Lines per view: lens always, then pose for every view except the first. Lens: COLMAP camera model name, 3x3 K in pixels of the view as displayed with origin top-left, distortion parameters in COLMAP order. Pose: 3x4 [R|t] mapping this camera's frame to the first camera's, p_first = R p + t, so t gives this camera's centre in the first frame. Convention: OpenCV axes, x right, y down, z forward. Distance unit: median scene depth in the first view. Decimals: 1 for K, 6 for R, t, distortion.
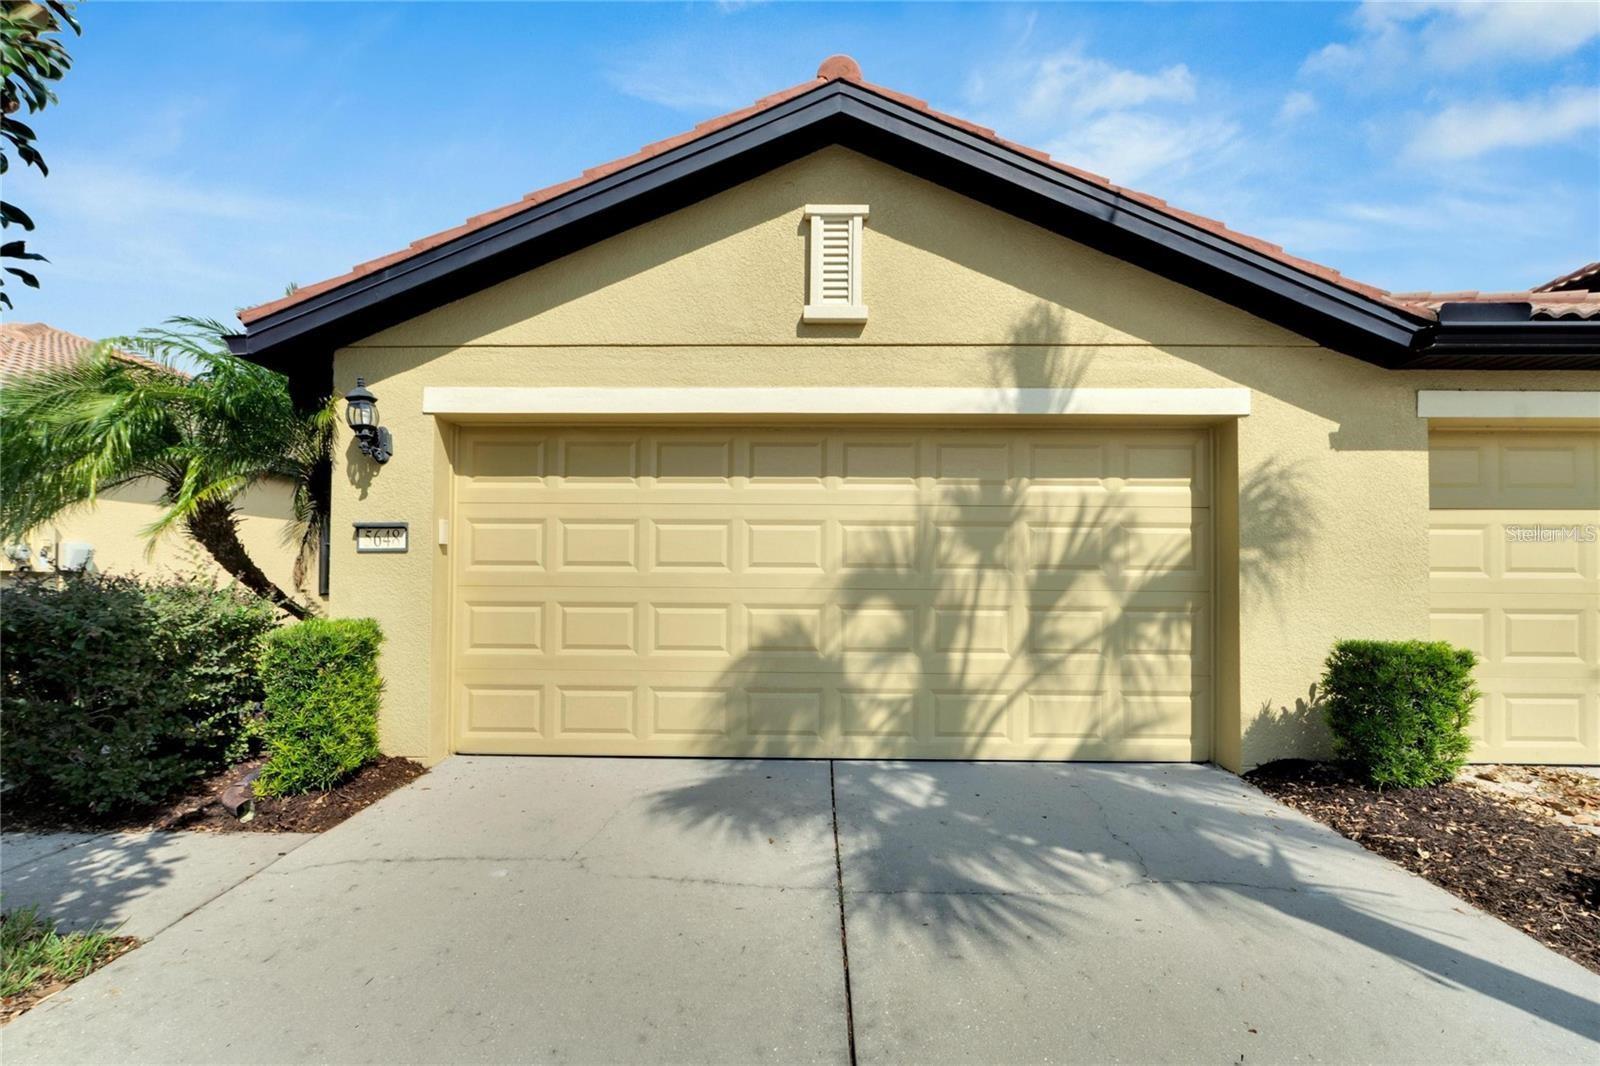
lens RADIAL K [[708.3, 0, 793.5], [0, 708.3, 527.1], [0, 0, 1]] dist [-0.005705, 0.000871]
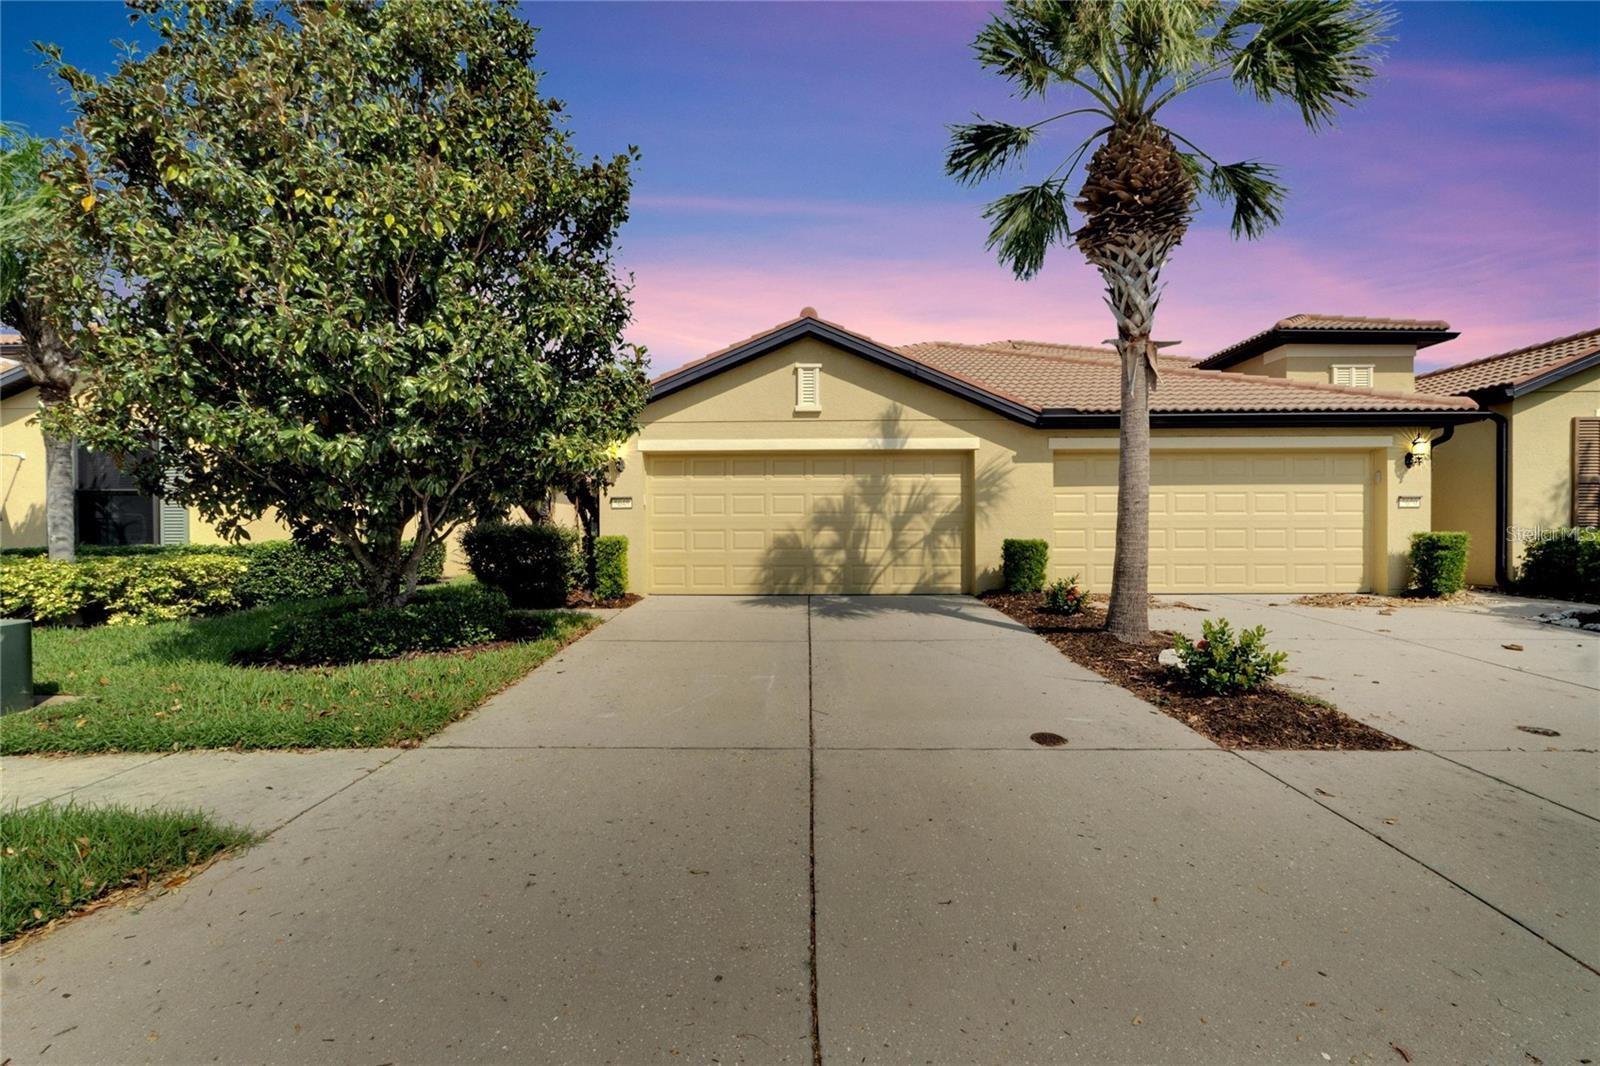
lens RADIAL K [[708.3, 0, 793.5], [0, 708.3, 527.1], [0, 0, 1]] dist [-0.005705, 0.000871]
pose [[0.999931, -0.010566, 0.005104, -0.007957], [0.010202, 0.997710, 0.066856, -0.056314], [-0.005799, -0.066799, 0.997750, -1.373154]]
